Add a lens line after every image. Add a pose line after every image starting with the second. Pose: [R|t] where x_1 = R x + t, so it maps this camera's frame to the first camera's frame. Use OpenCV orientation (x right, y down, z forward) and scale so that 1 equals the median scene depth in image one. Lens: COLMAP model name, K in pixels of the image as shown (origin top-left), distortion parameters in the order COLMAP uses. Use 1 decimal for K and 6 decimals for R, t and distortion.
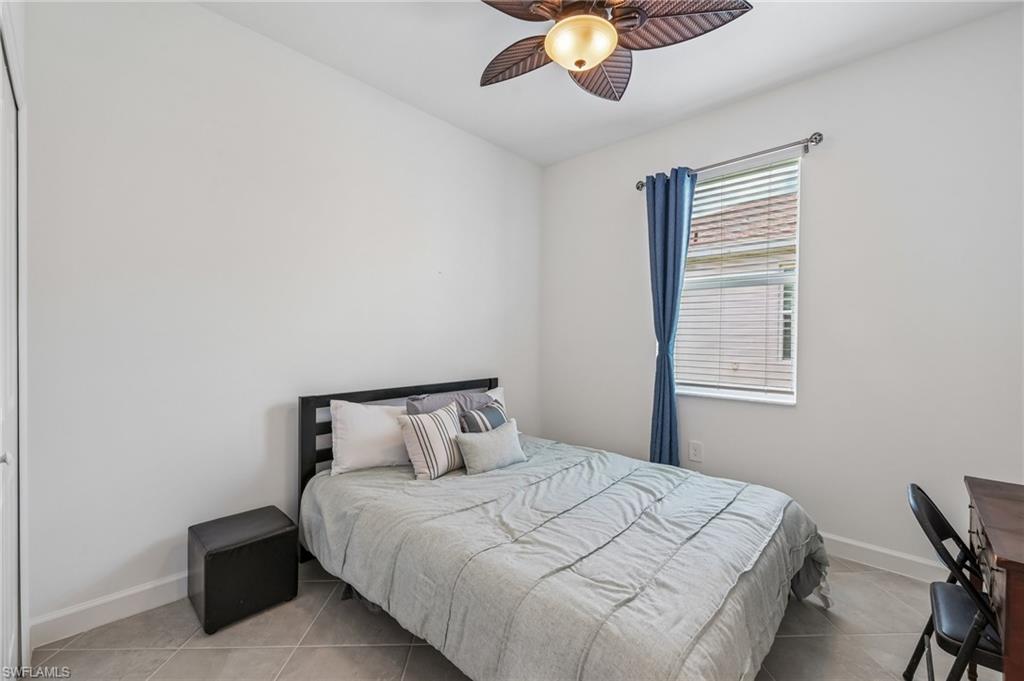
lens RADIAL K [[425.7, 0, 513.3], [0, 425.7, 338.2], [0, 0, 1]] dist [0.000271, 0.000019]
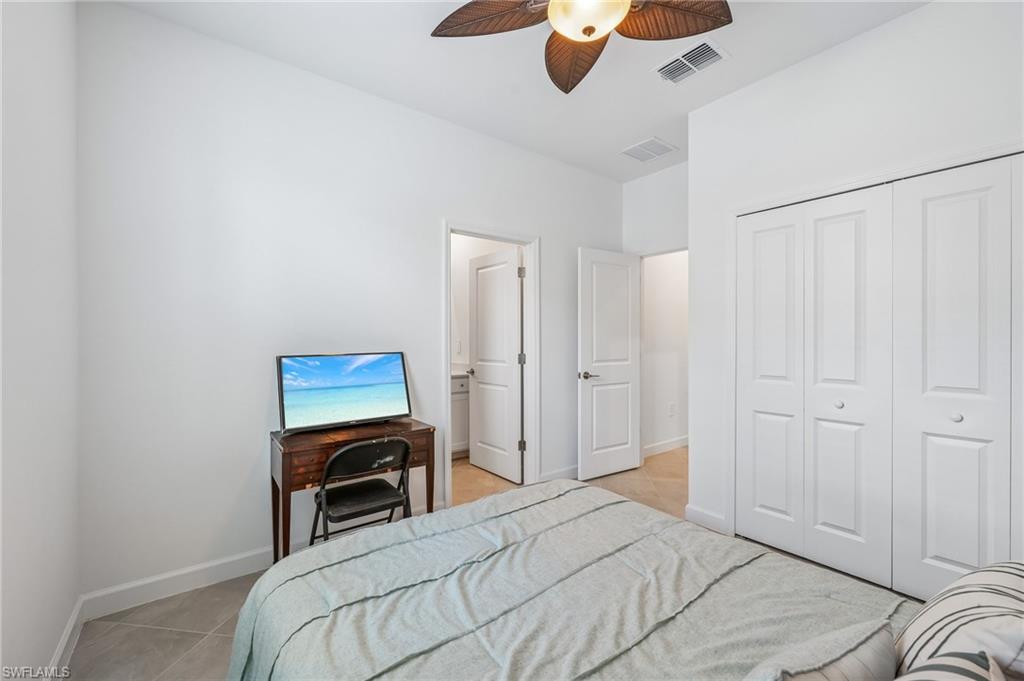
lens RADIAL K [[425.9, 0, 510.5], [0, 425.9, 341.8], [0, 0, 1]] dist [-0.000081, -0.000014]
pose [[-0.986964, -0.007777, 0.160756, 0.142568], [-0.005314, 0.999862, 0.015749, -0.013405], [-0.160856, 0.014689, -0.986869, 1.597726]]
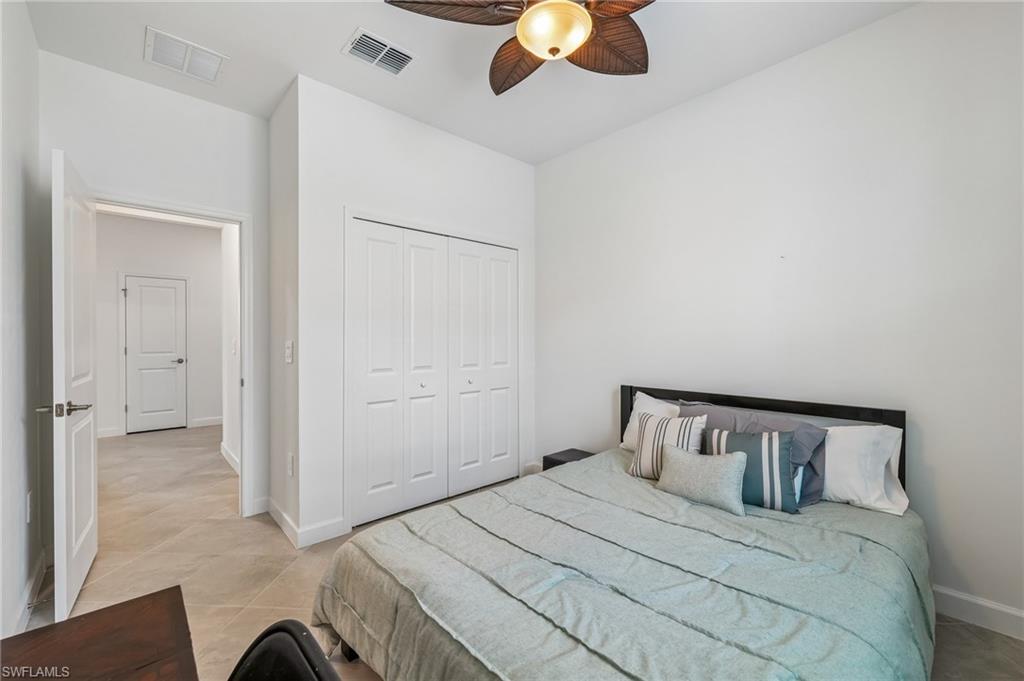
lens RADIAL K [[422.5, 0, 514.8], [0, 422.5, 340.7], [0, 0, 1]] dist [0.001636, 0.000182]
pose [[-0.057767, 0.001323, -0.998329, 0.932782], [-0.010136, 0.999947, 0.001912, -0.001786], [0.998279, 0.010230, -0.057751, 0.814663]]
